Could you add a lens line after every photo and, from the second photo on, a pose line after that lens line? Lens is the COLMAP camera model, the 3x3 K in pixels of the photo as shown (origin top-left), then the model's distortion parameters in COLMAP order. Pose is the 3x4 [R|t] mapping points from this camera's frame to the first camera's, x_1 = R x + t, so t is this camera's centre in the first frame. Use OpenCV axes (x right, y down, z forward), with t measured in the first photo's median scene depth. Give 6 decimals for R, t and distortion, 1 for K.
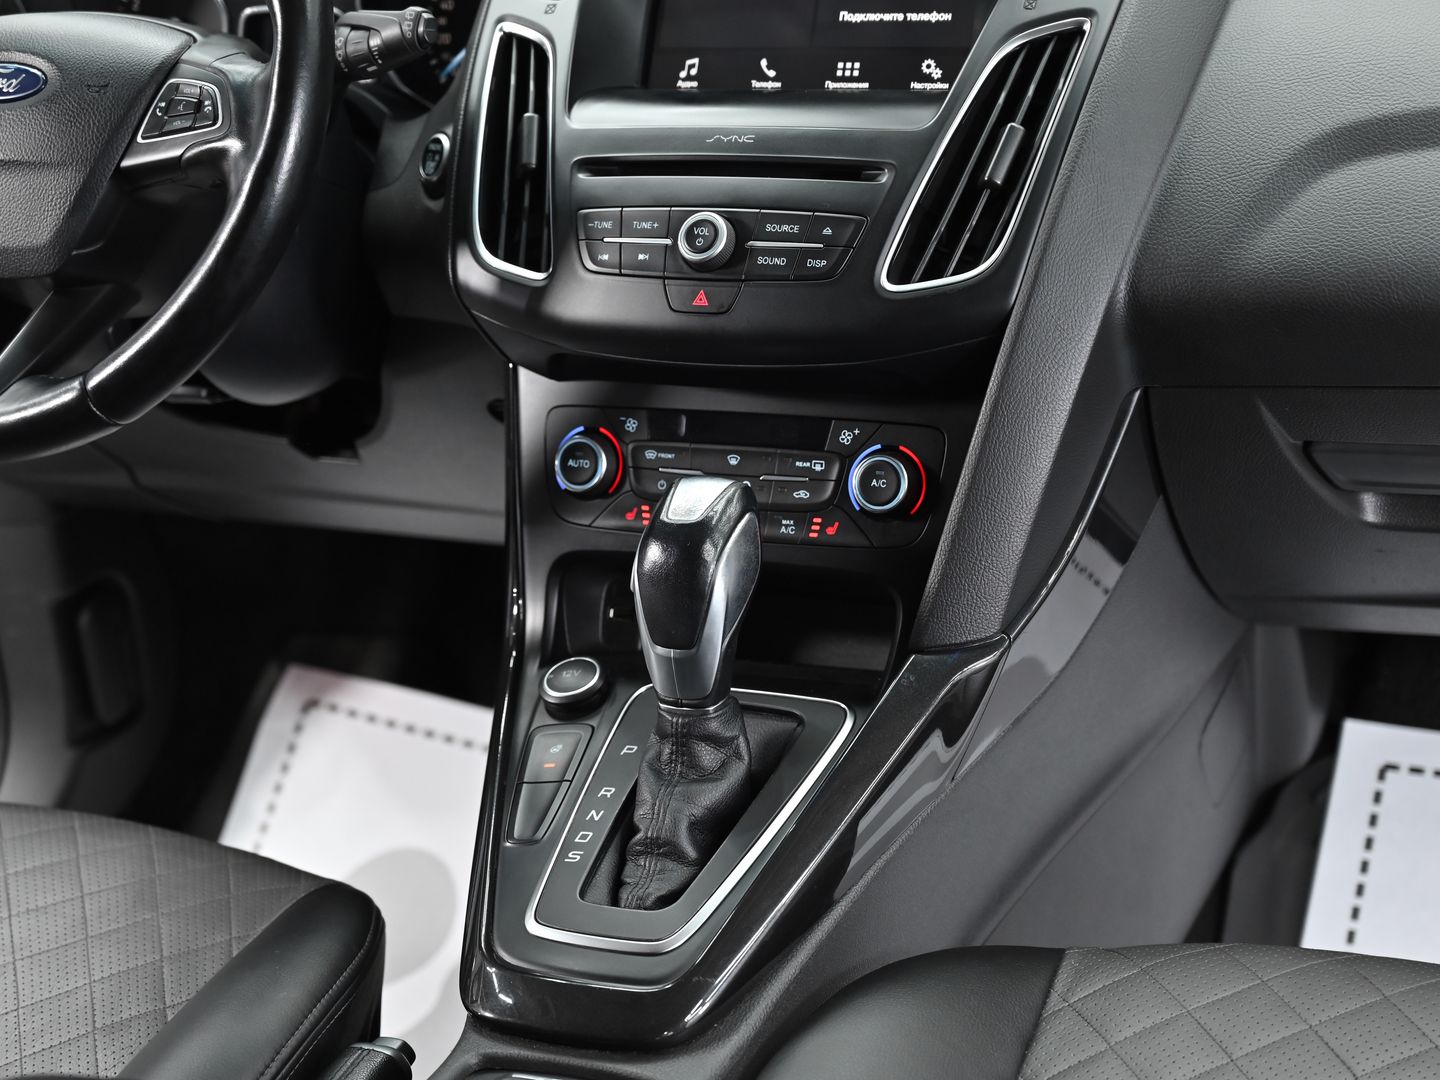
lens RADIAL K [[2884.8, 0, 719.7], [0, 2884.8, 540.1], [0, 0, 1]] dist [0.017733, 0.000000]
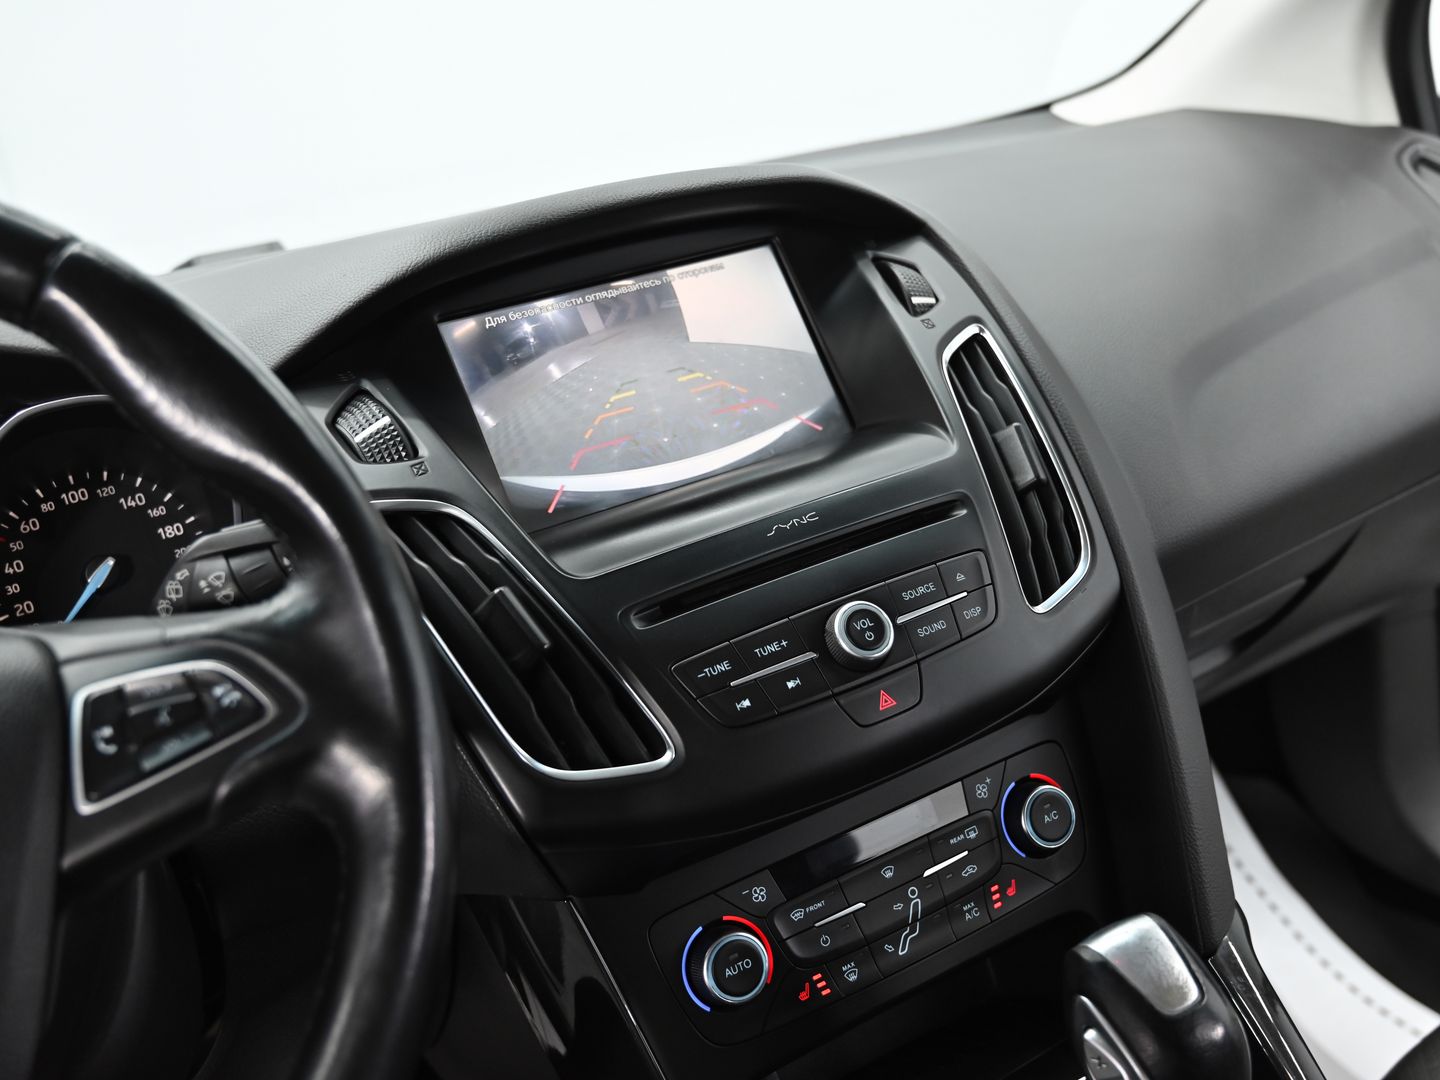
lens RADIAL K [[1415.5, 0, 724.7], [0, 1415.5, 539.1], [0, 0, 1]] dist [0.002501, 0.000000]
pose [[0.595343, -0.258598, 0.760719, -0.326468], [0.384063, 0.923212, 0.013266, -0.146424], [-0.705735, 0.284266, 0.648946, 0.734013]]
